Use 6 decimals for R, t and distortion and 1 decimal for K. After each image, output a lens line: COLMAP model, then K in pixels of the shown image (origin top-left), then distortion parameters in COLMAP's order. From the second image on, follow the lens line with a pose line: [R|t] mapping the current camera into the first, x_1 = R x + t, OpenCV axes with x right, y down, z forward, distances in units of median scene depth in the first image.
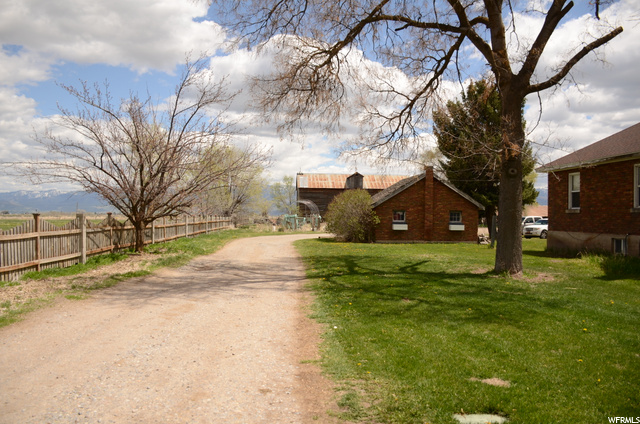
lens RADIAL K [[608.9, 0, 318.5], [0, 608.9, 214.3], [0, 0, 1]] dist [-0.009409, 0.000601]
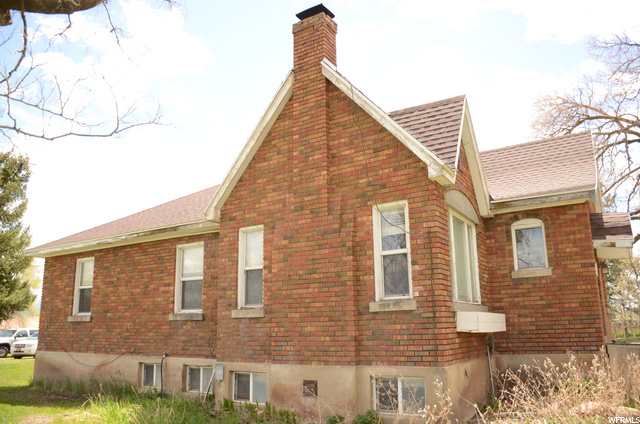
lens RADIAL K [[608.9, 0, 317.5], [0, 608.9, 211.4], [0, 0, 1]] dist [-0.009409, 0.000601]
pose [[0.721463, 0.123986, 0.681263, 0.158088], [0.005090, 0.982863, -0.184266, 0.002813], [-0.692434, 0.136409, 0.708468, 0.378223]]
